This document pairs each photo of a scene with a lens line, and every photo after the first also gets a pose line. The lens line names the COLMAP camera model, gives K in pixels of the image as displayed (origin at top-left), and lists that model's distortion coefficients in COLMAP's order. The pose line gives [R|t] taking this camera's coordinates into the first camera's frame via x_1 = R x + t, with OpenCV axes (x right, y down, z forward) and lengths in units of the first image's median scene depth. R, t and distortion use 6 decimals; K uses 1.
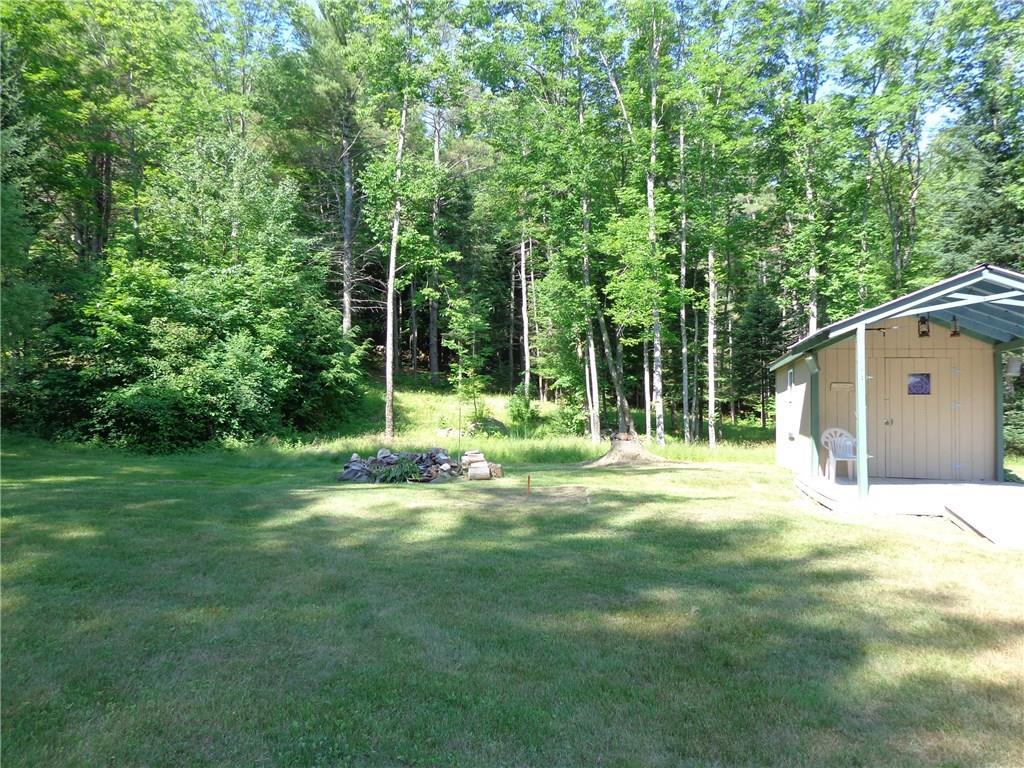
lens RADIAL K [[729.8, 0, 521.0], [0, 729.8, 381.8], [0, 0, 1]] dist [-0.008728, 0.021873]
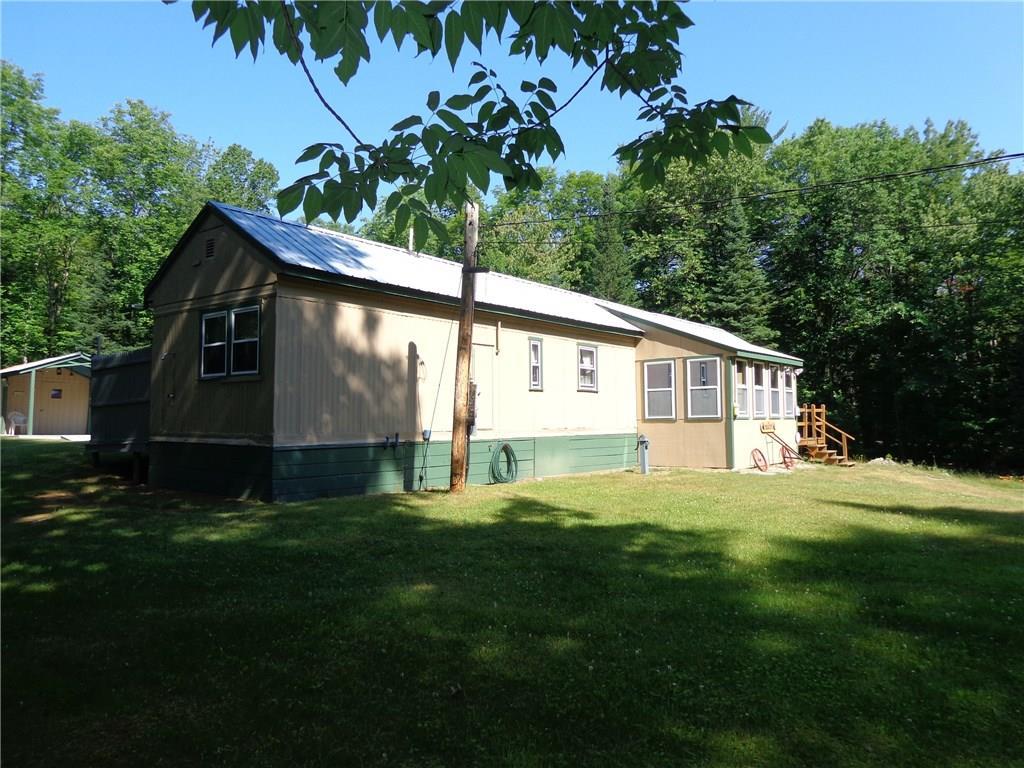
lens RADIAL K [[729.8, 0, 521.0], [0, 729.8, 381.8], [0, 0, 1]] dist [-0.008728, 0.021873]
pose [[0.495822, 0.060249, 0.866332, -0.463082], [-0.038747, 0.998132, -0.047239, 0.011185], [-0.867559, -0.010145, 0.497230, -0.904366]]
